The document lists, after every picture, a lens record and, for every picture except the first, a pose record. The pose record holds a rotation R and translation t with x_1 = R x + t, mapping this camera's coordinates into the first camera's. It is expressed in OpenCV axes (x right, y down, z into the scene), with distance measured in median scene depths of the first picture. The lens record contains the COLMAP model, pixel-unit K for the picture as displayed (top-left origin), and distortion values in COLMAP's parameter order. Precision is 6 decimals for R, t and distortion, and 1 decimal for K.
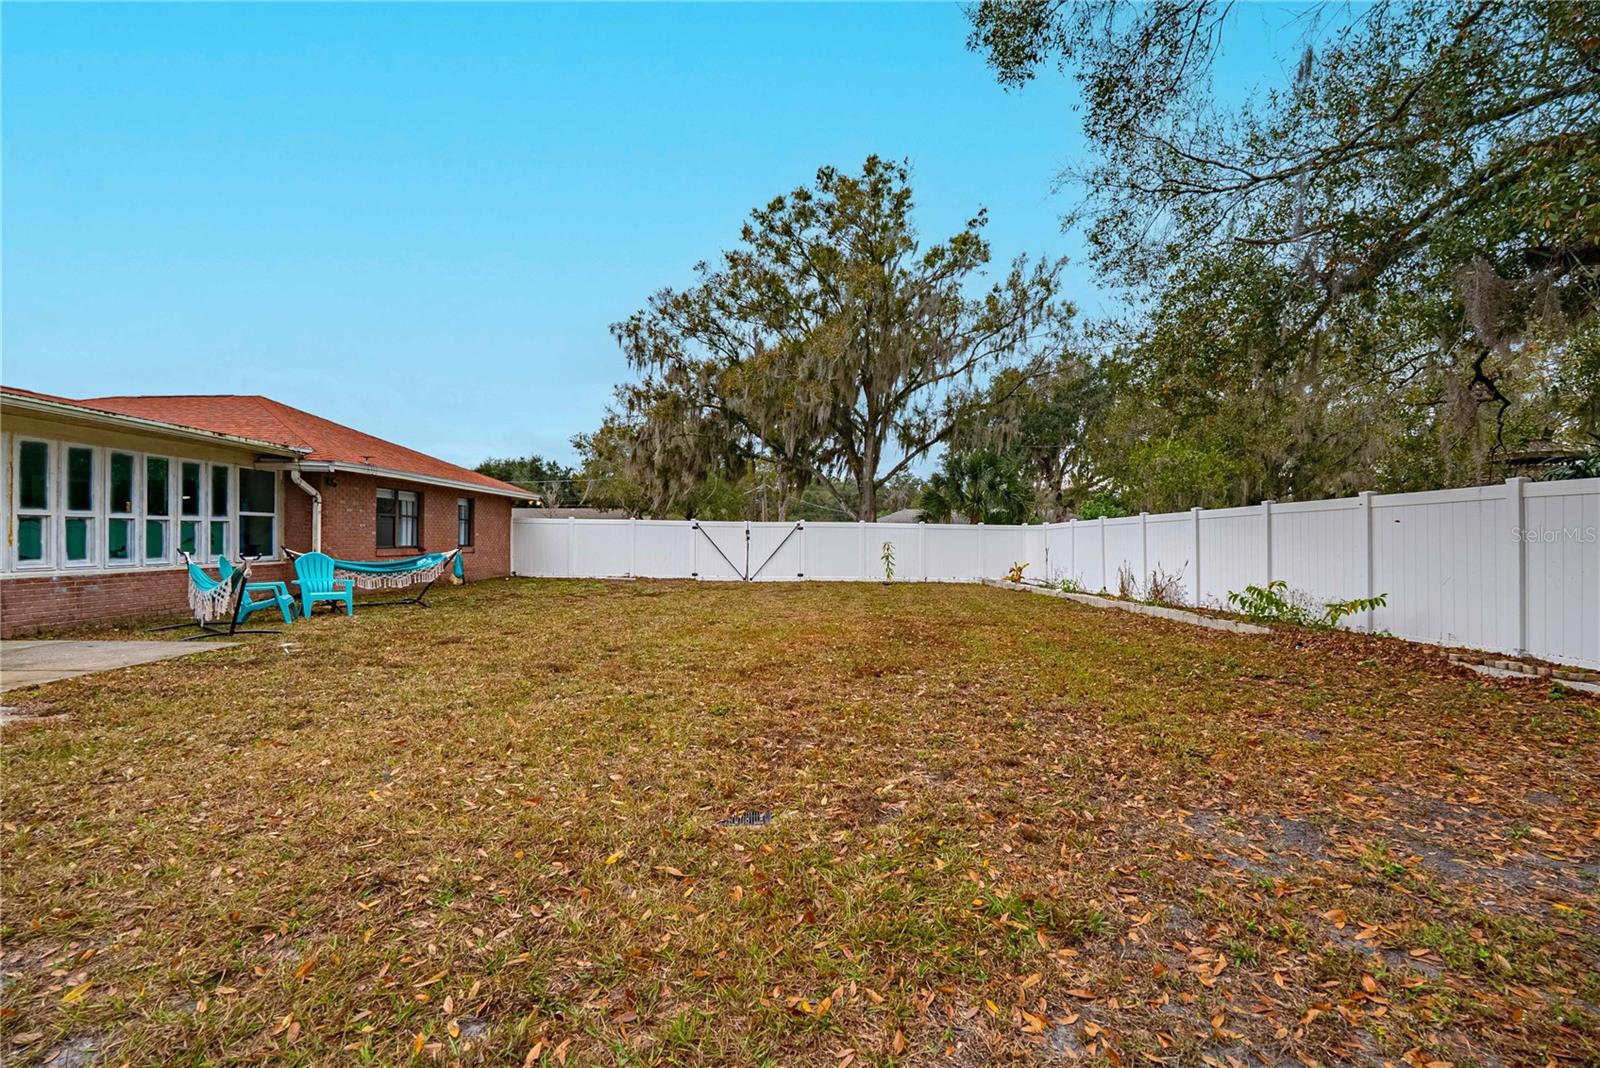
lens RADIAL K [[699.5, 0, 795.6], [0, 699.5, 535.0], [0, 0, 1]] dist [-0.005027, -0.000014]
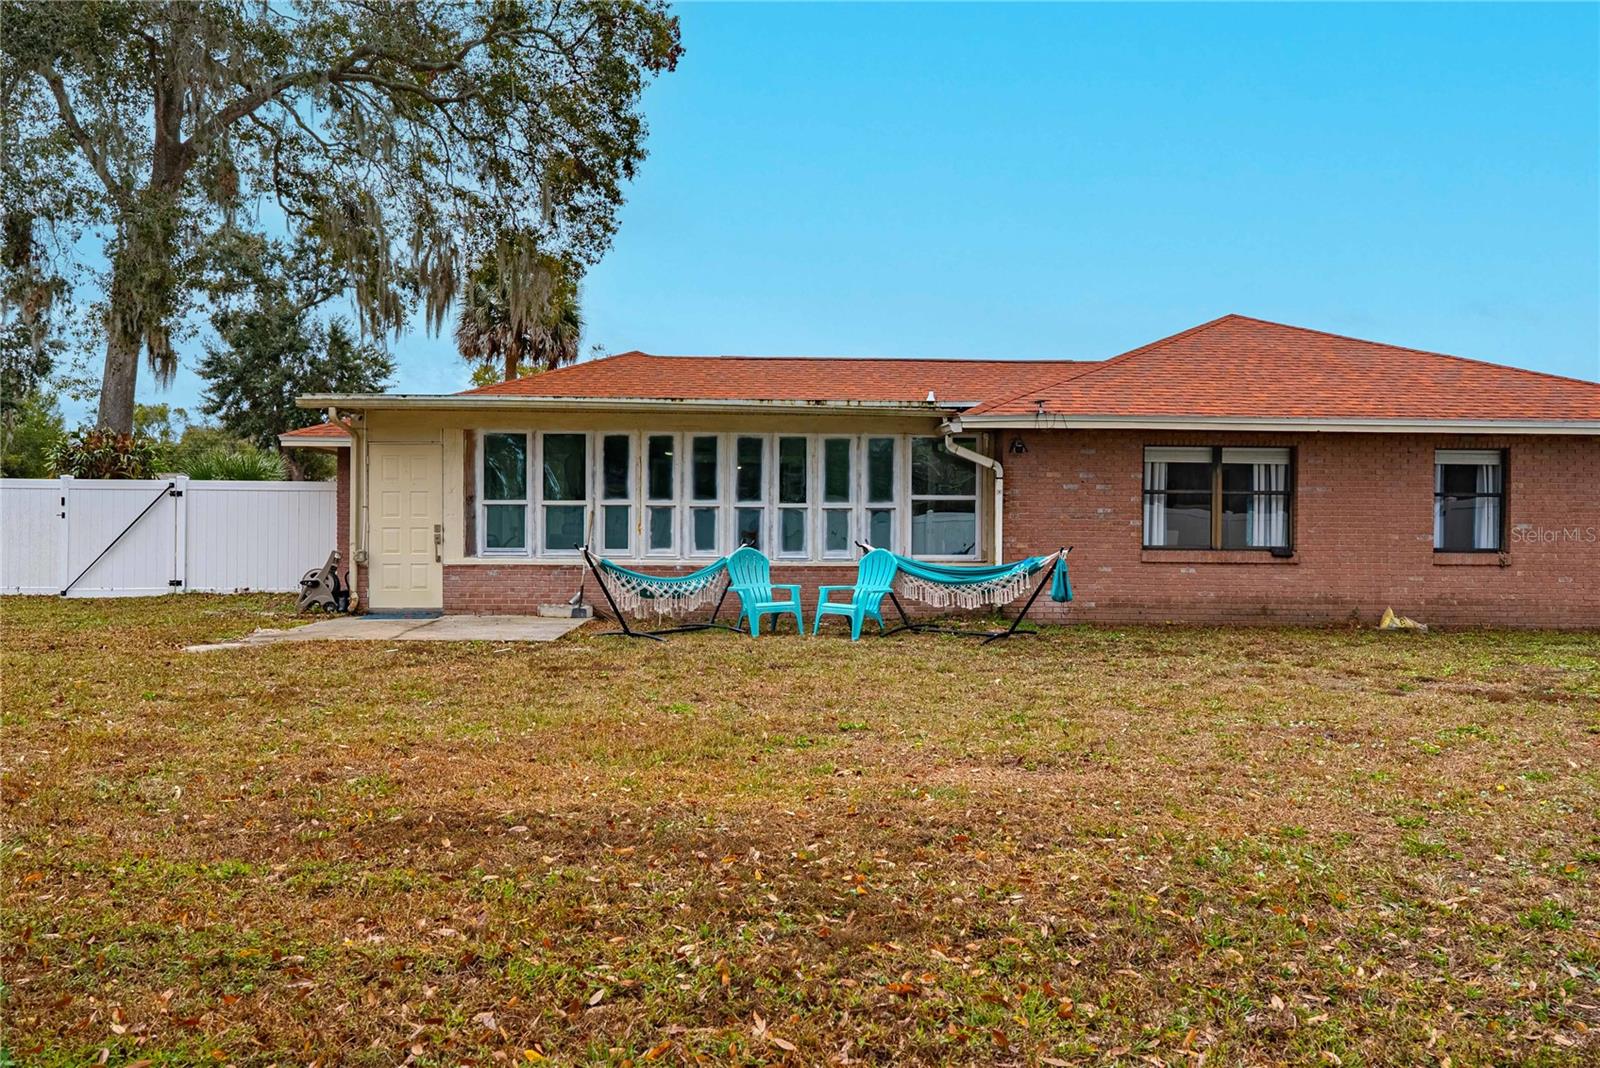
lens RADIAL K [[1229.6, 0, 812.4], [0, 1229.6, 530.1], [0, 0, 1]] dist [-0.000557, 0.000177]
pose [[0.005796, -0.001131, -0.999983, 0.660325], [-0.003743, 0.999992, -0.001153, 0.008287], [0.999976, 0.003750, 0.005791, 1.056543]]
